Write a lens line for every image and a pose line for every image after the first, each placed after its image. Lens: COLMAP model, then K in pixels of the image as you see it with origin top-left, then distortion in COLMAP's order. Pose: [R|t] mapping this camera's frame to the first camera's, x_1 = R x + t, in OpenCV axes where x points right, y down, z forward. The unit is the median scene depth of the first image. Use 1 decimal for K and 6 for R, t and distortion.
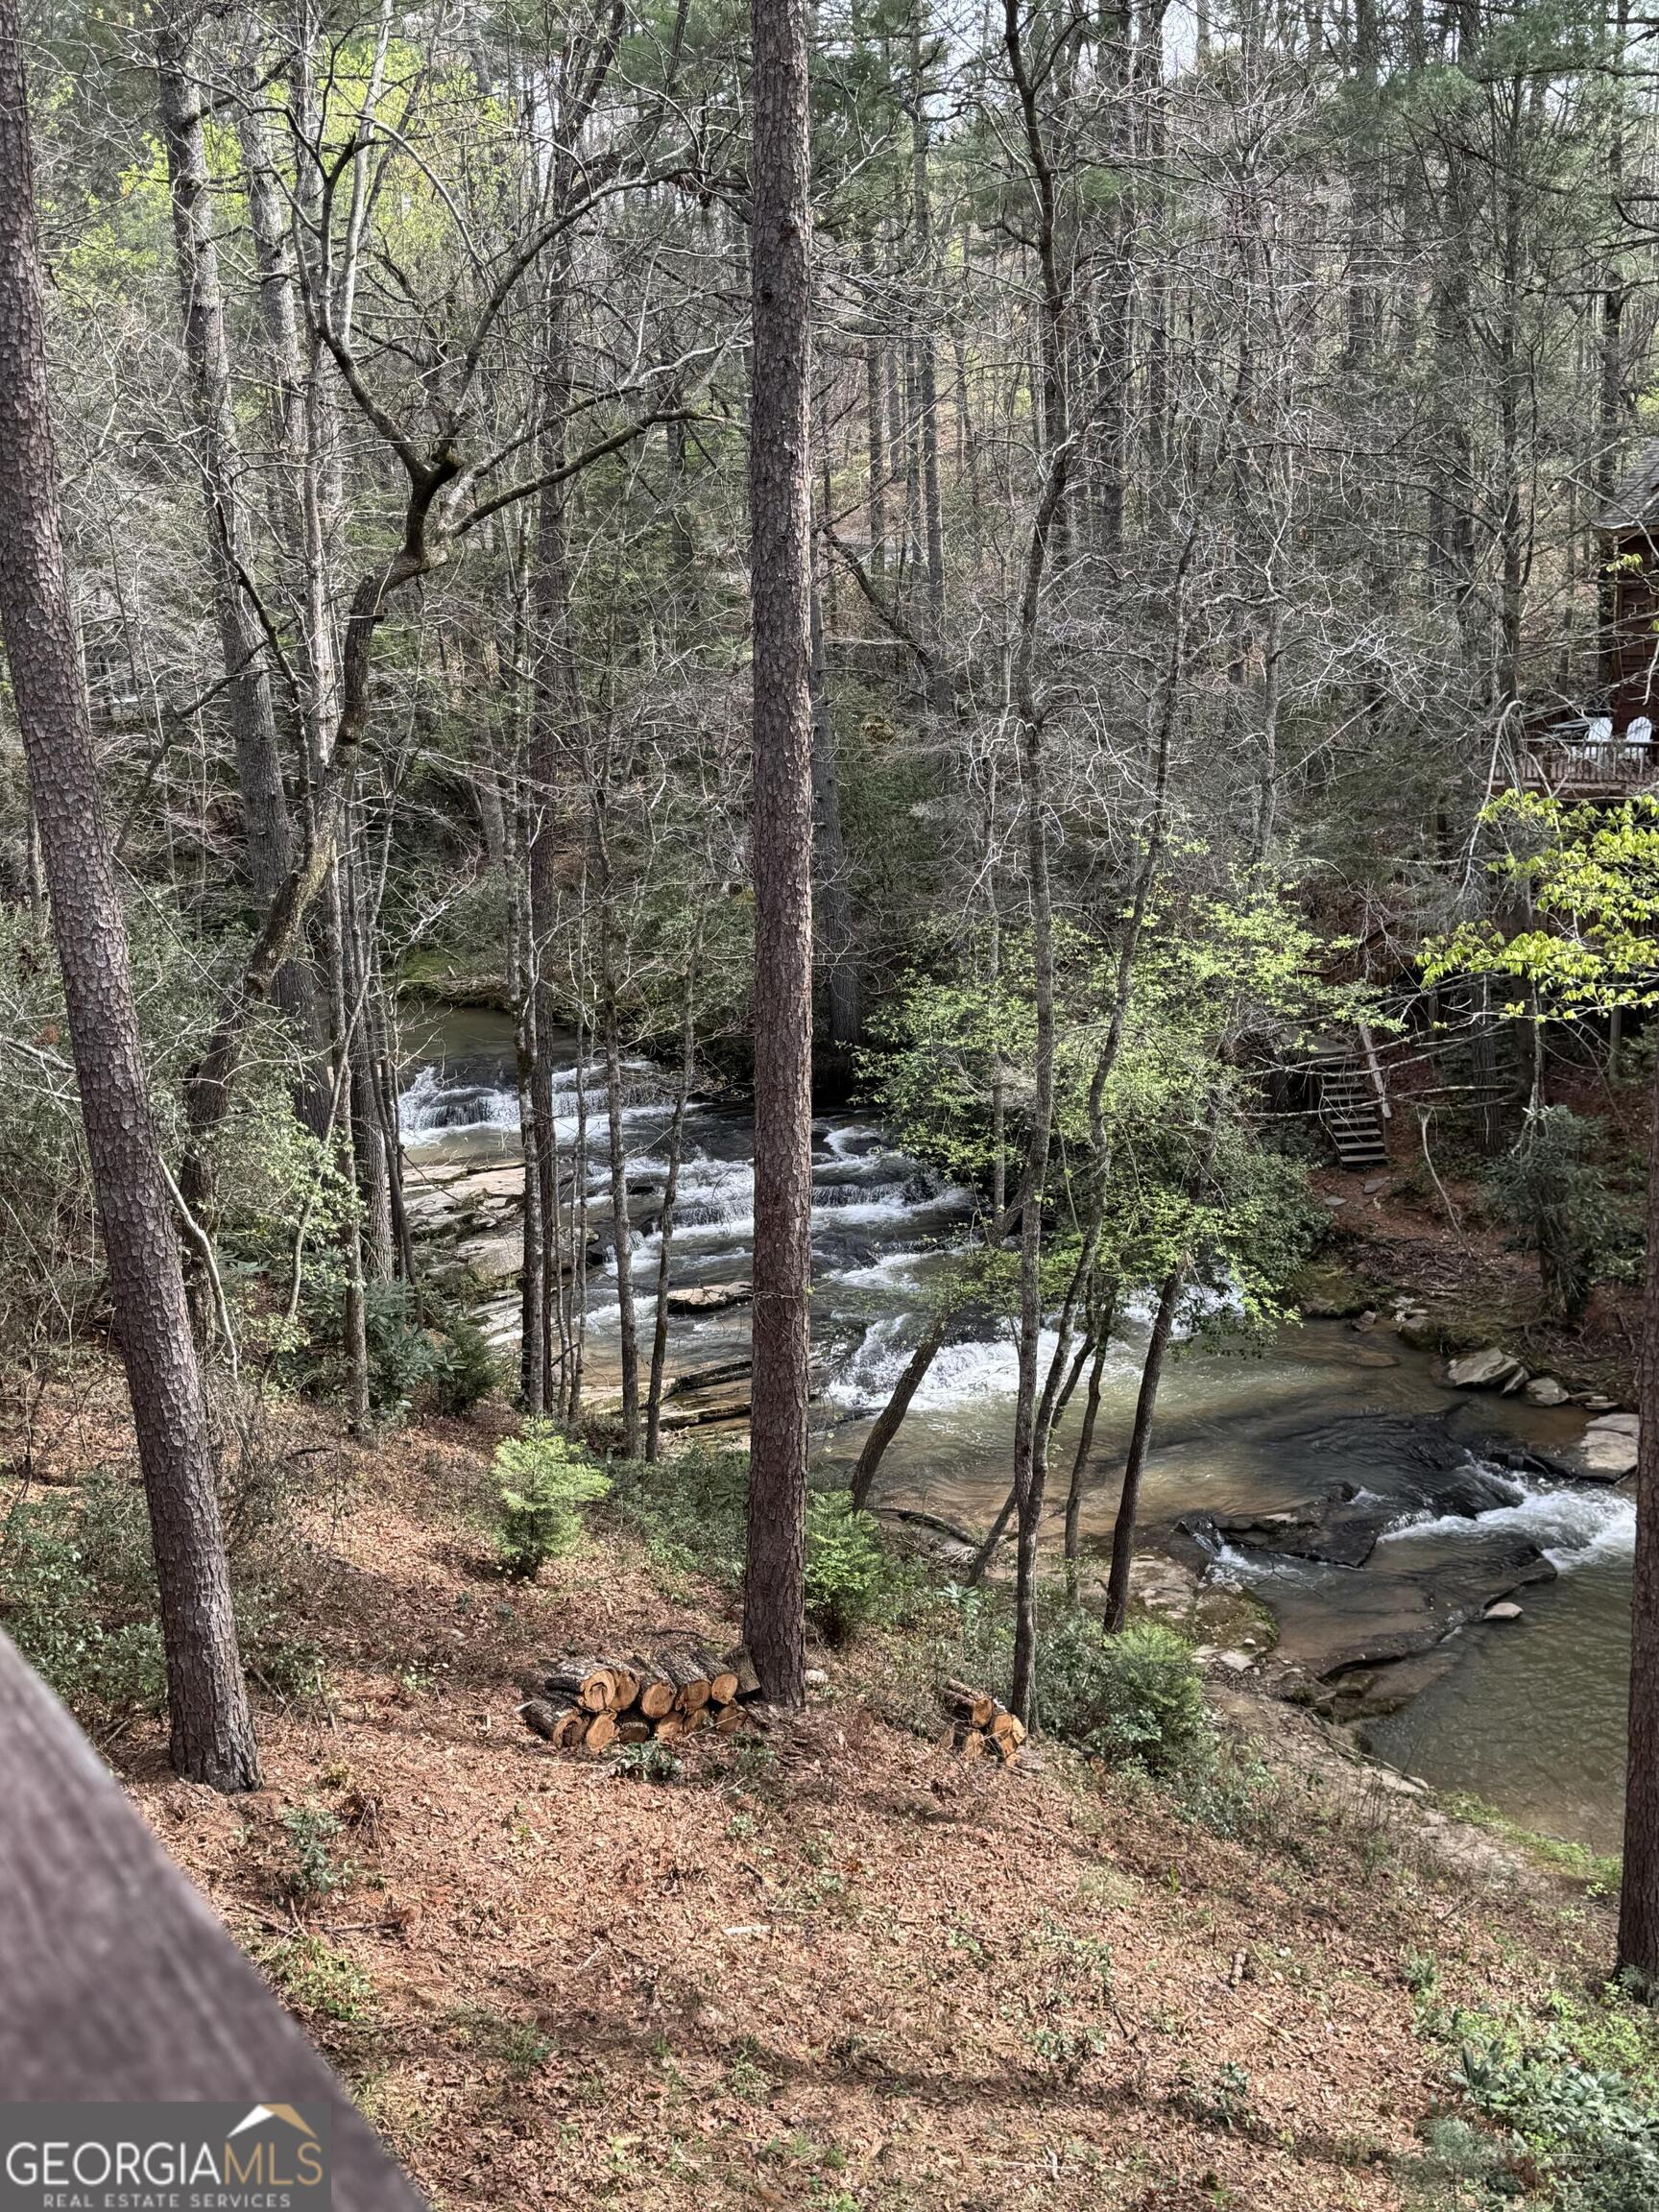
lens RADIAL K [[2319.7, 0, 830.3], [0, 2319.7, 1108.3], [0, 0, 1]] dist [0.076609, 0.000000]
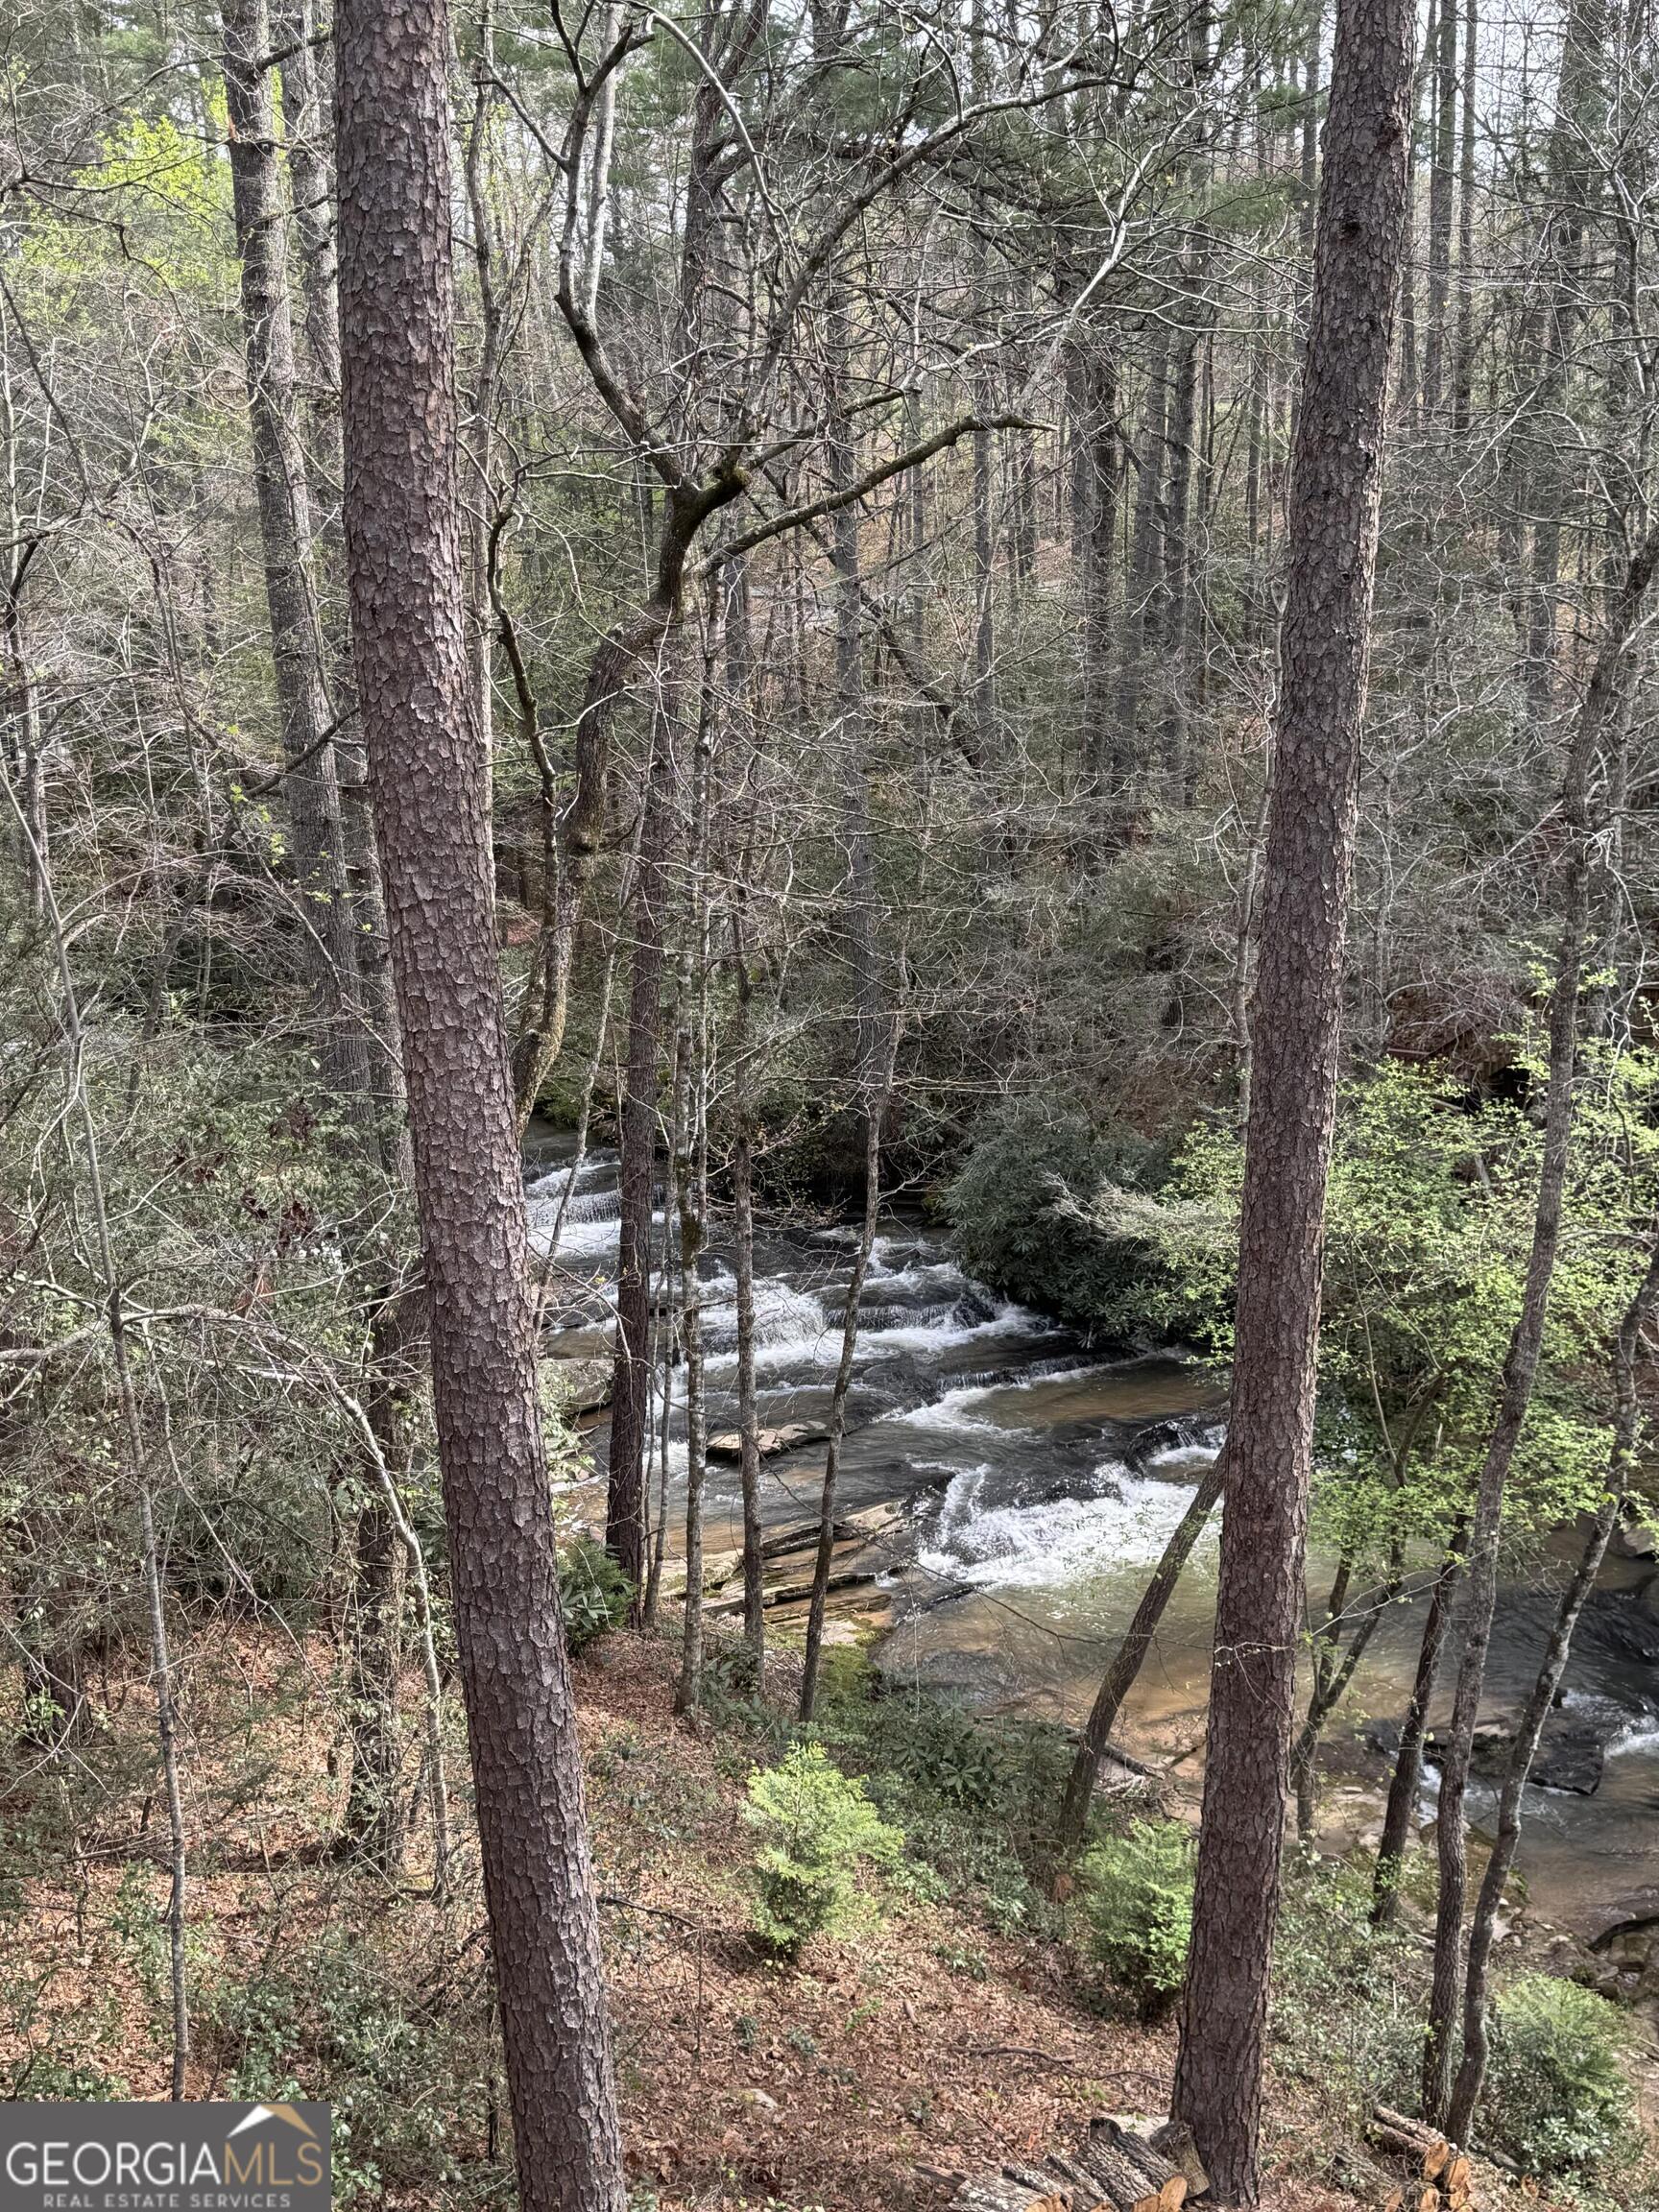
lens RADIAL K [[2319.7, 0, 828.2], [0, 2319.7, 1104.6], [0, 0, 1]] dist [0.076609, 0.000000]
pose [[0.998241, -0.000325, 0.059279, -0.162531], [0.001700, 0.999730, -0.023155, -0.055357], [-0.059255, 0.023215, 0.997973, 0.242953]]
